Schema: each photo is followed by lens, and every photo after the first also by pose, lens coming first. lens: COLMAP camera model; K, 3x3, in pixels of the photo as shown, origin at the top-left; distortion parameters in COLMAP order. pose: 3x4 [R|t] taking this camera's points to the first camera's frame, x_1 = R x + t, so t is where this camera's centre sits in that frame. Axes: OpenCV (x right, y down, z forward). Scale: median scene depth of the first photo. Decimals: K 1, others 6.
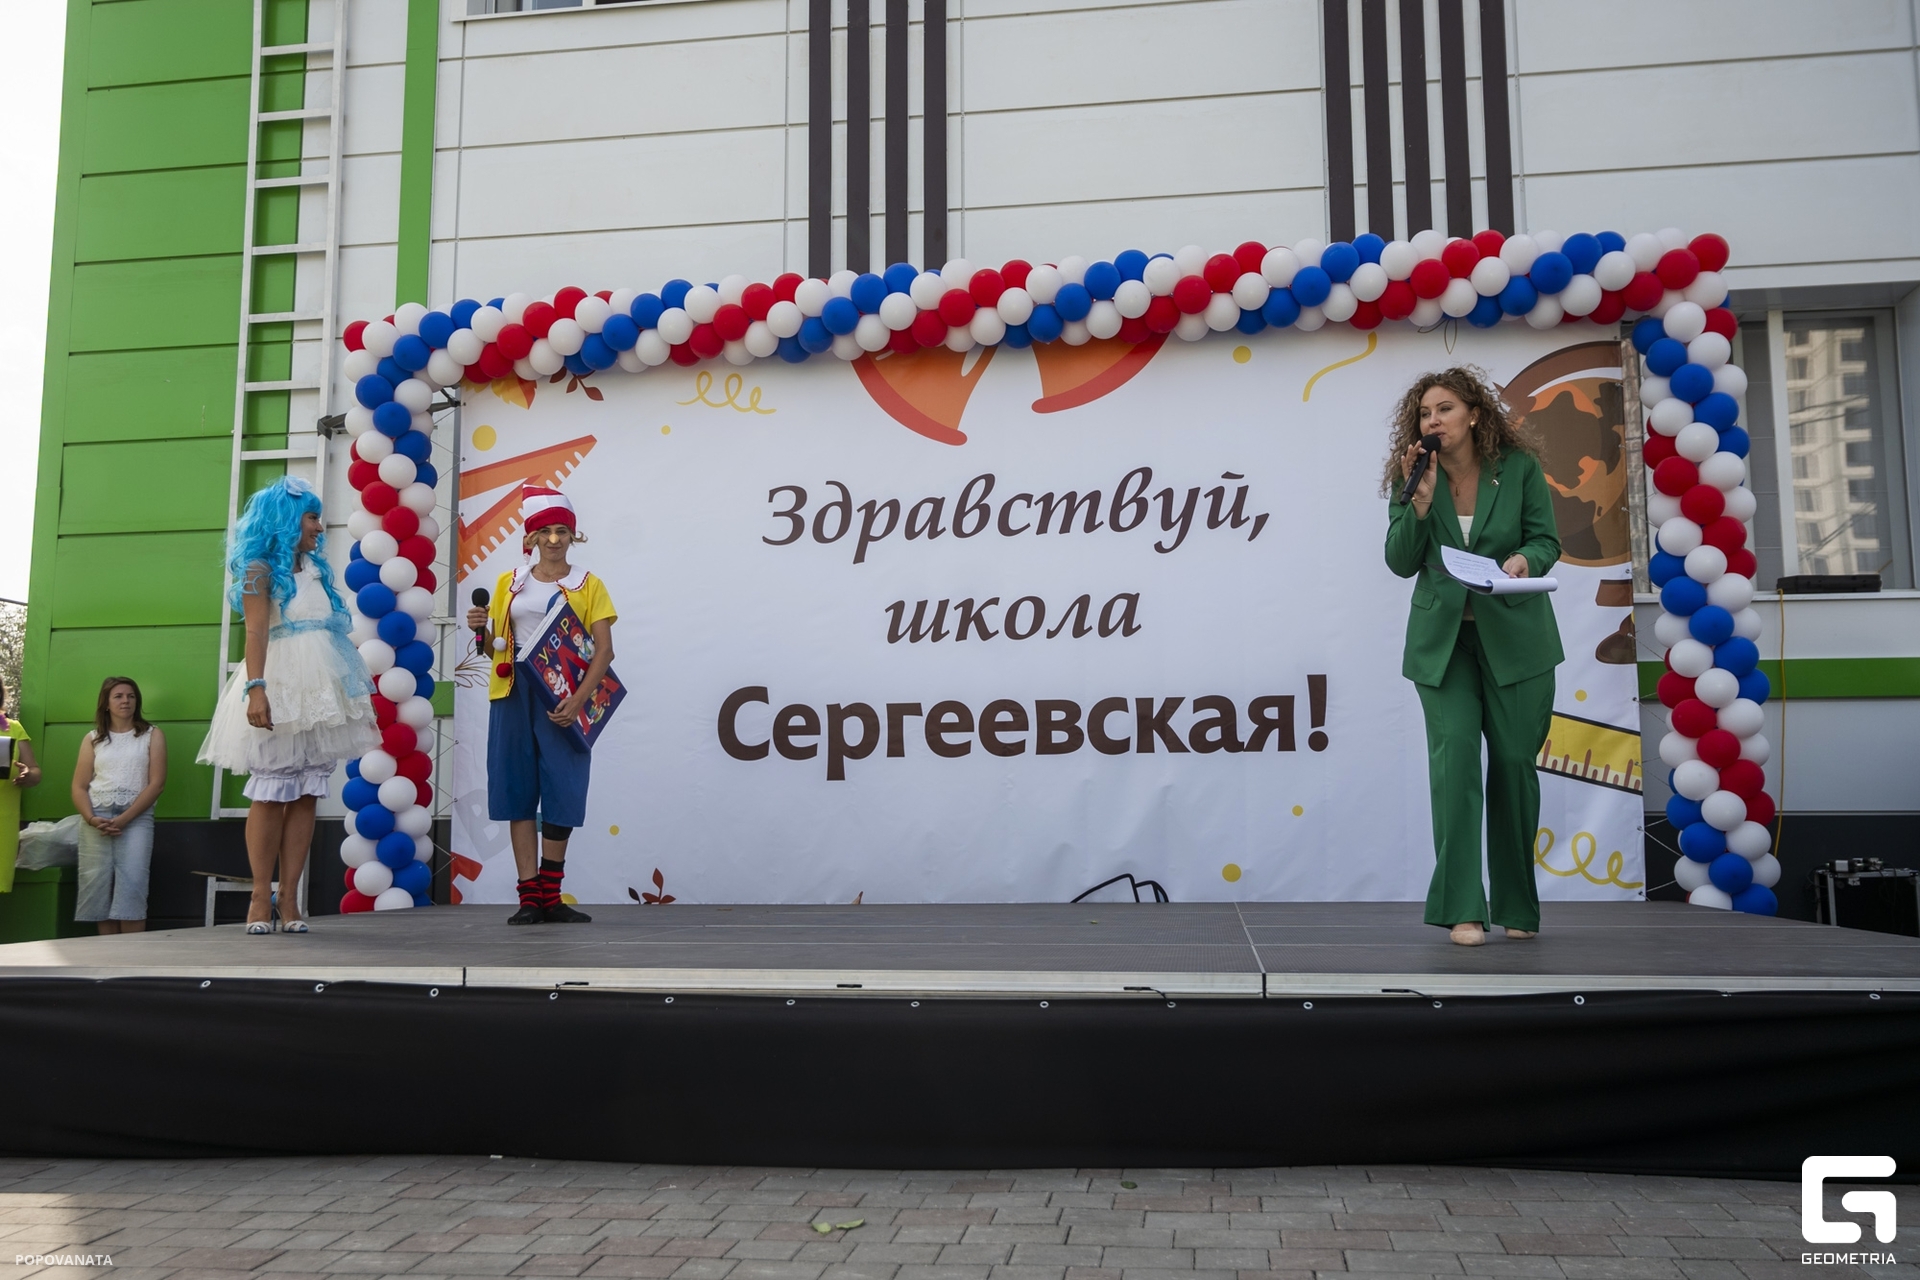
lens RADIAL K [[1624.1, 0, 978.4], [0, 1624.1, 653.1], [0, 0, 1]] dist [0.002330, -0.009919]
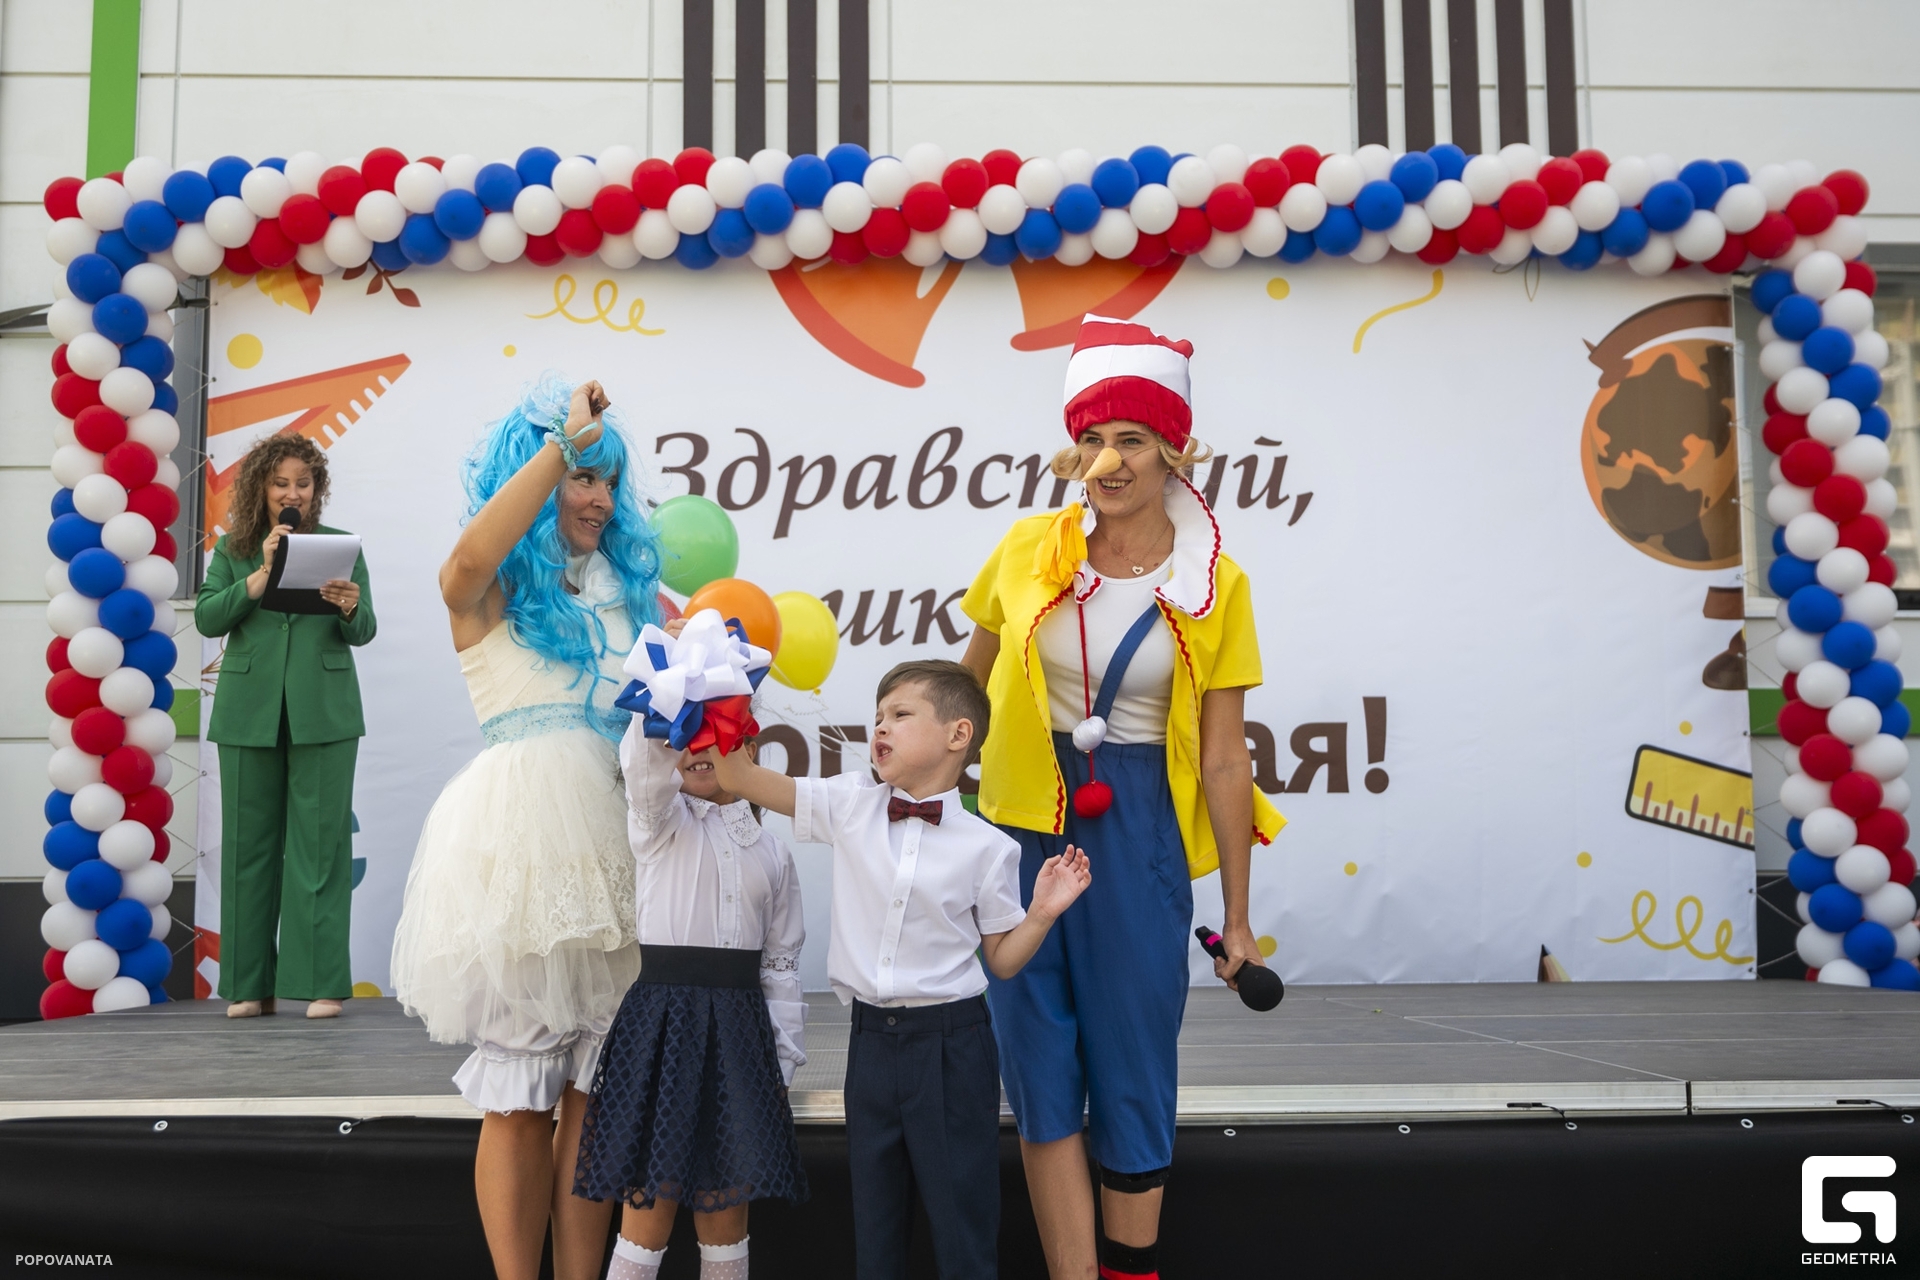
lens RADIAL K [[2040.5, 0, 975.6], [0, 2040.5, 674.8], [0, 0, 1]] dist [-0.039357, 0.132063]
pose [[0.983624, 0.017657, 0.179368, -0.155419], [-0.017869, 0.999840, -0.000432, 0.006112], [-0.179347, -0.002780, 0.983782, 0.058207]]
